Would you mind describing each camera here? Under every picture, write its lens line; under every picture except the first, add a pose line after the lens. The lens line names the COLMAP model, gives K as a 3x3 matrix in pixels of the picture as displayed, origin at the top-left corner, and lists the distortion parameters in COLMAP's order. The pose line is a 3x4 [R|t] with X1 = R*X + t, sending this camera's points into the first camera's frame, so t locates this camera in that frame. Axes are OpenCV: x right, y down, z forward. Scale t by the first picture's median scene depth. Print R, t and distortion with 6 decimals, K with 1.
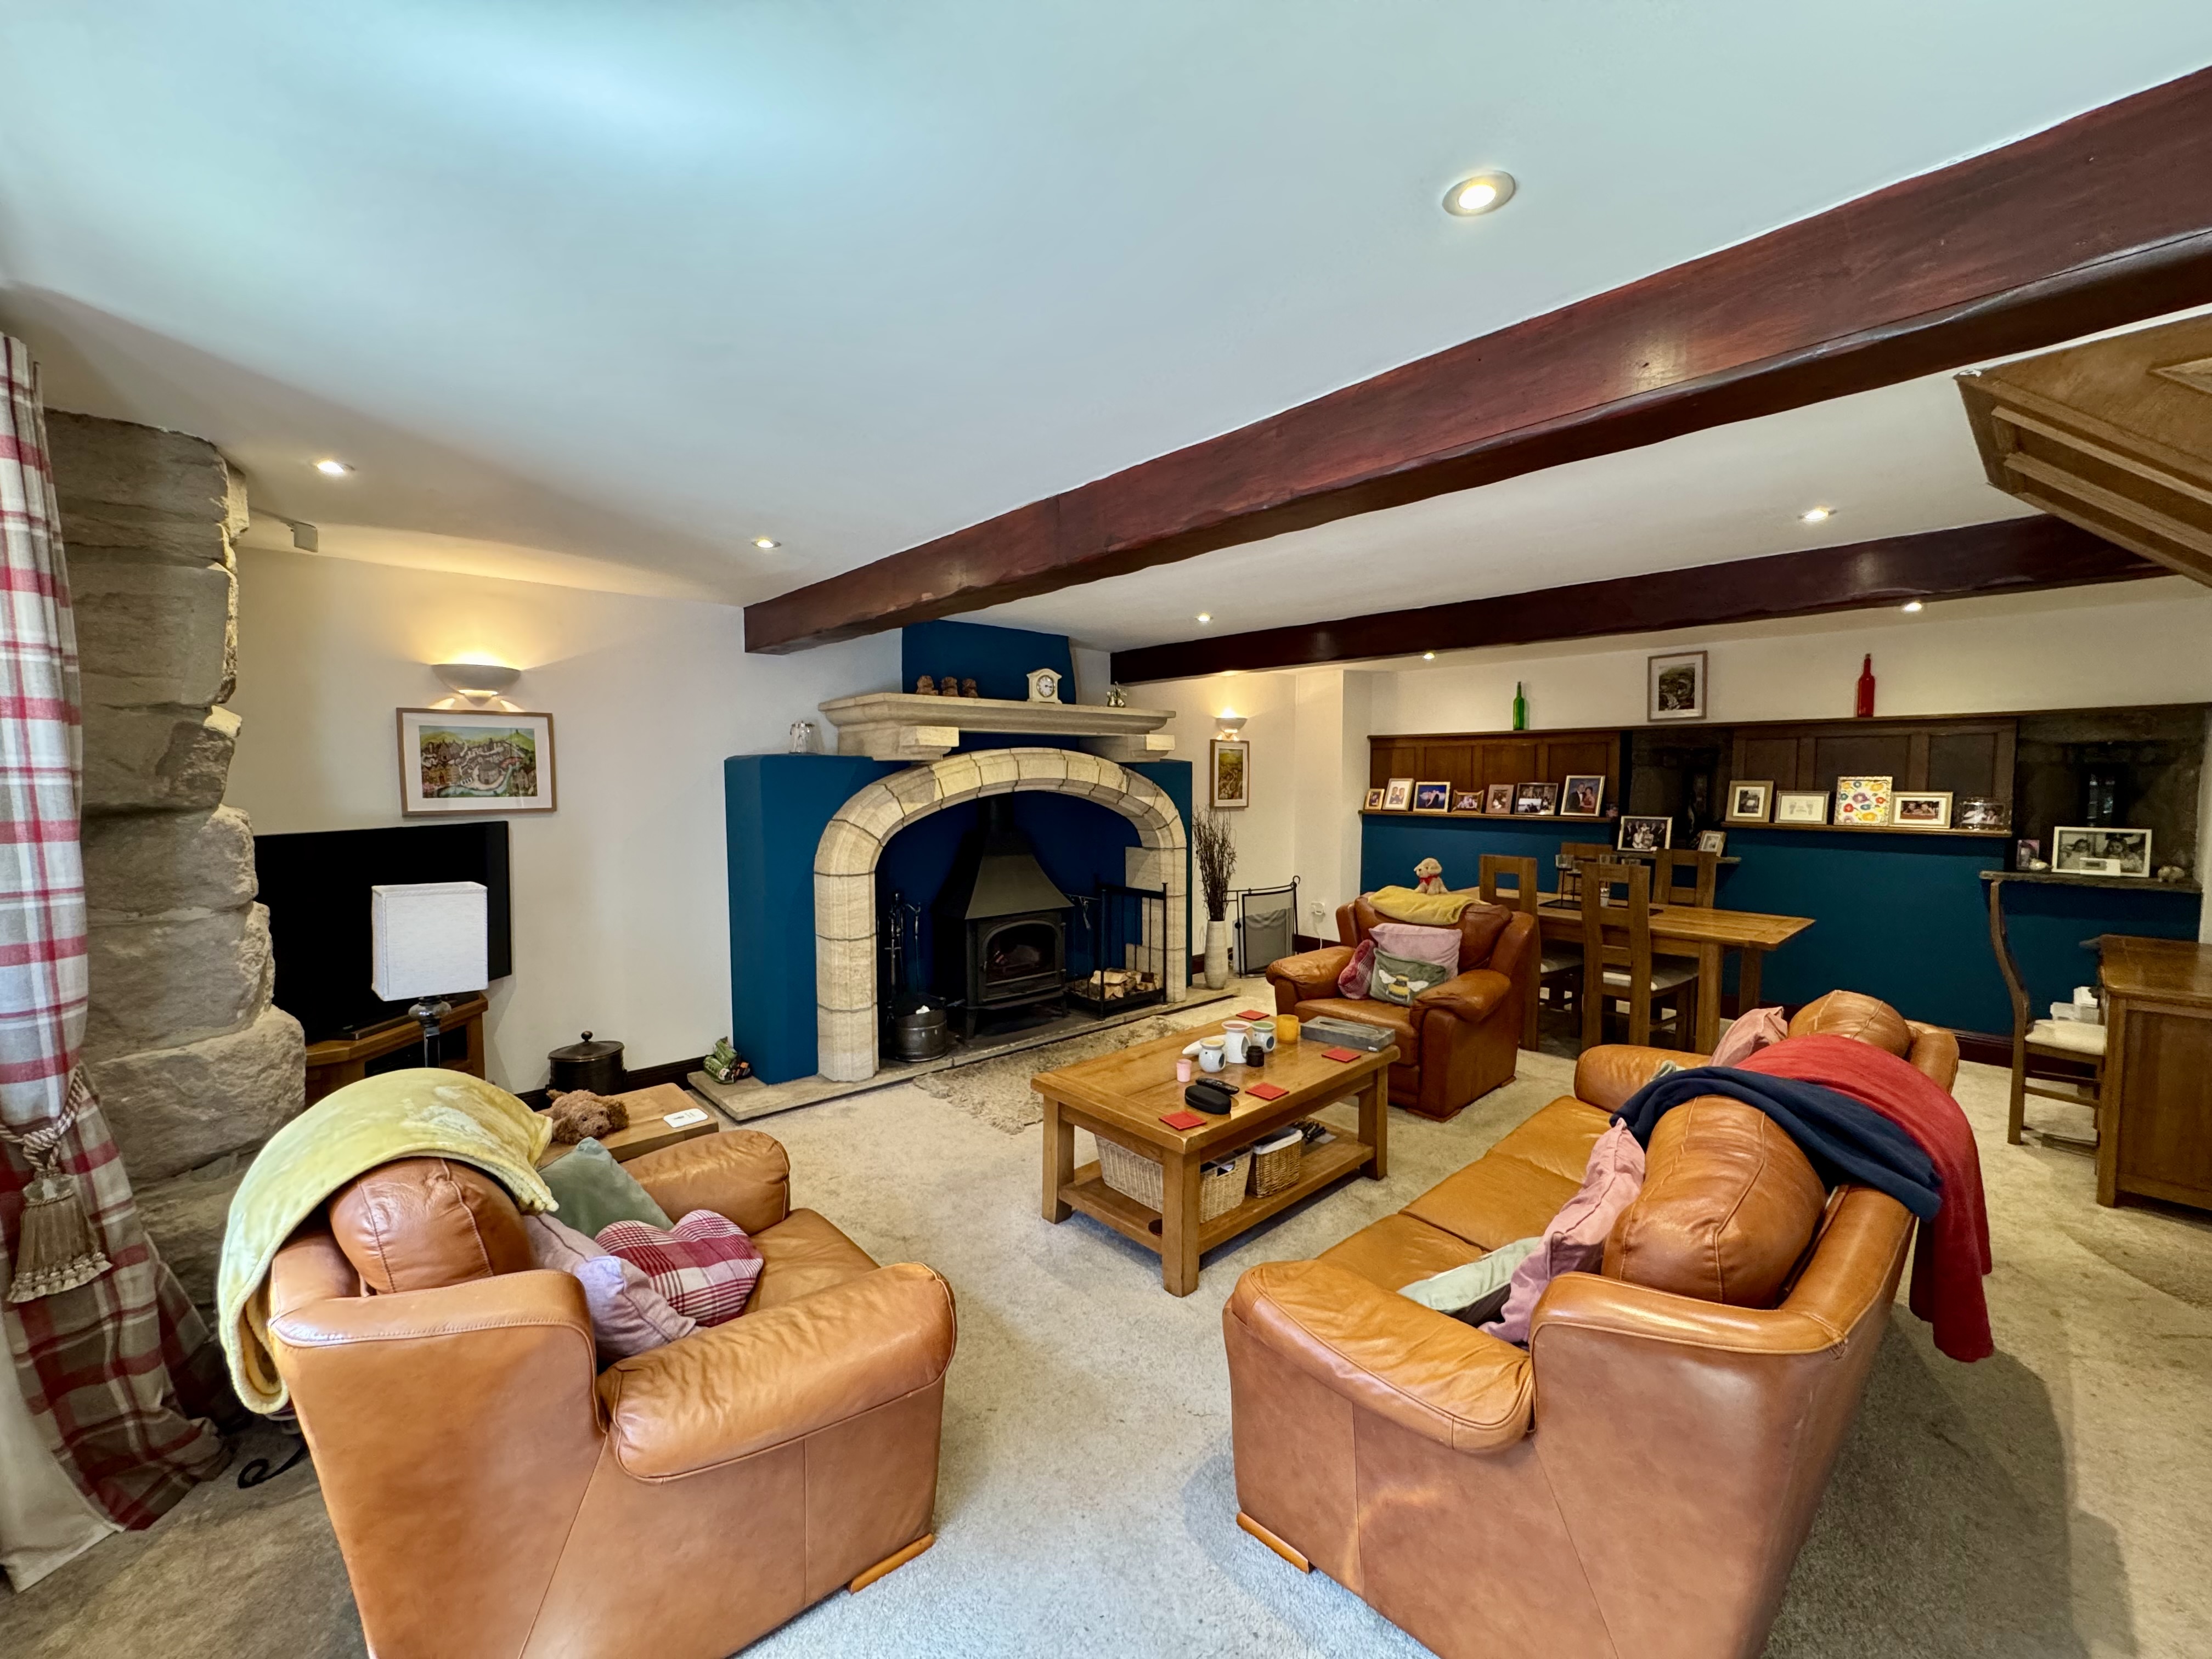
lens RADIAL K [[882.3, 0, 1105.4], [0, 882.3, 827.5], [0, 0, 1]] dist [-0.001840, 0.000046]
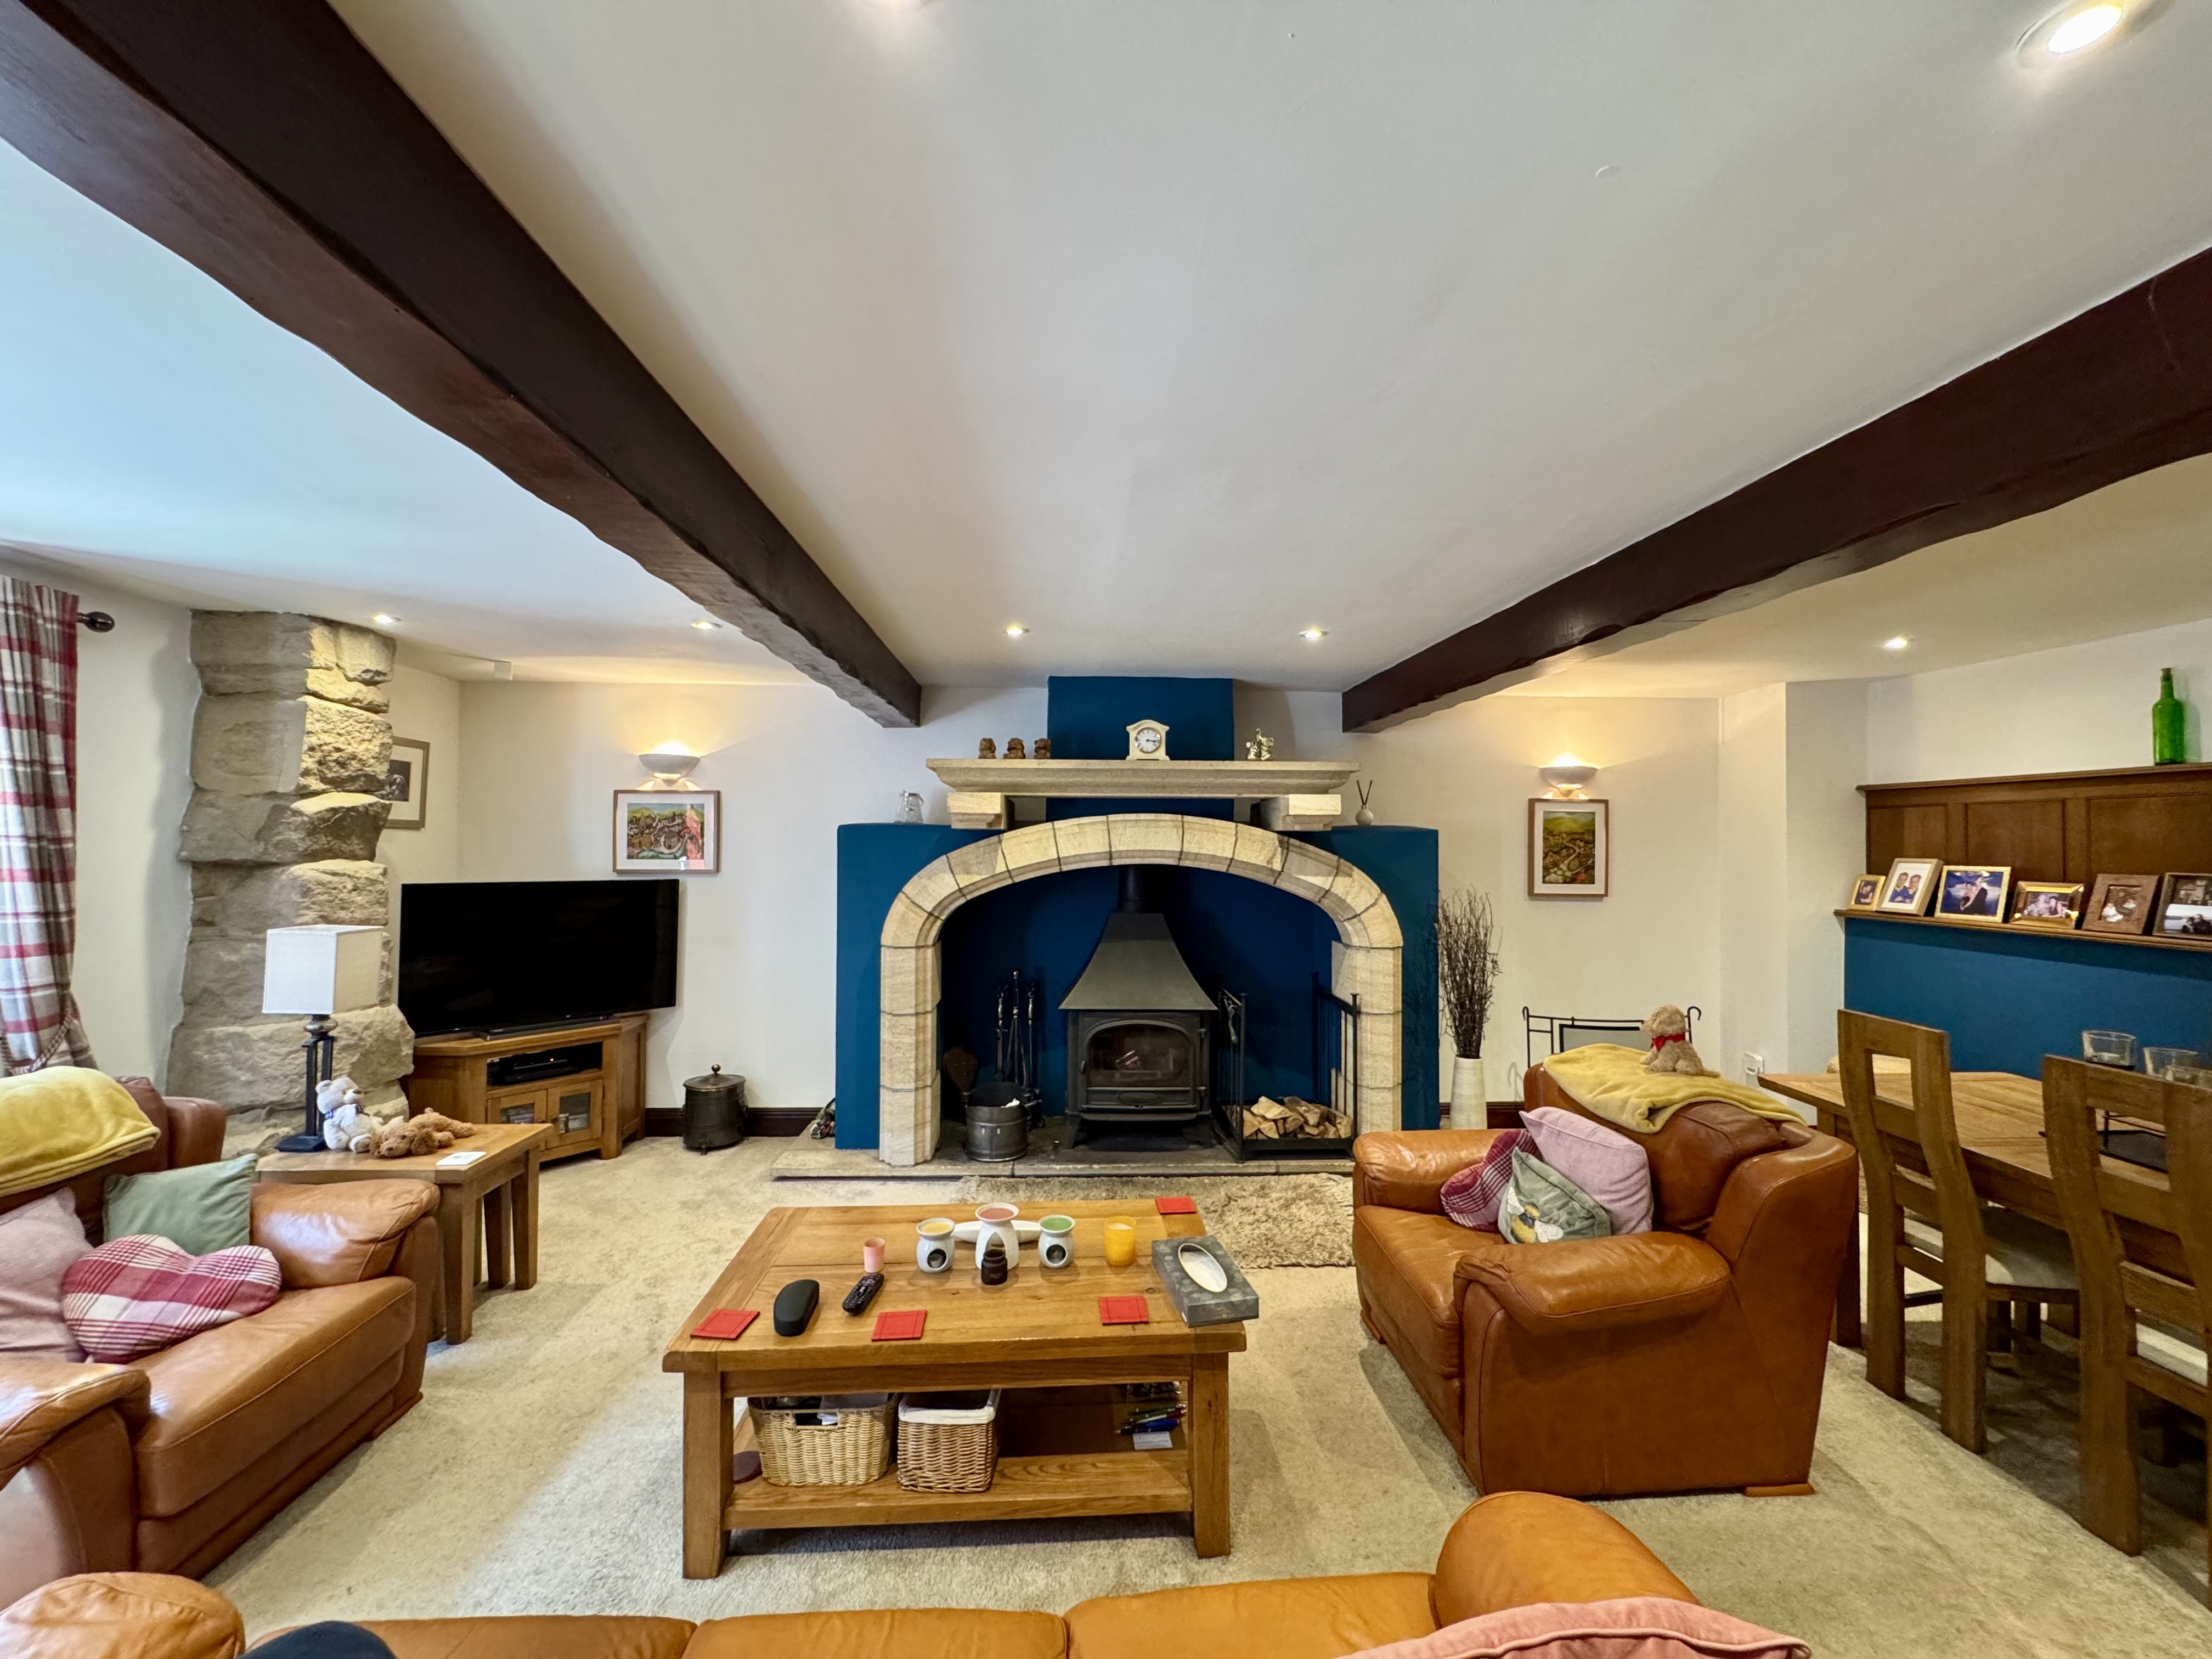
lens RADIAL K [[882.3, 0, 1104.3], [0, 882.3, 828.2], [0, 0, 1]] dist [-0.001840, 0.000046]
pose [[0.772878, -0.002746, -0.634549, 0.430586], [-0.045734, 0.997149, -0.060018, -0.024612], [0.632905, 0.075407, 0.770549, 0.331236]]
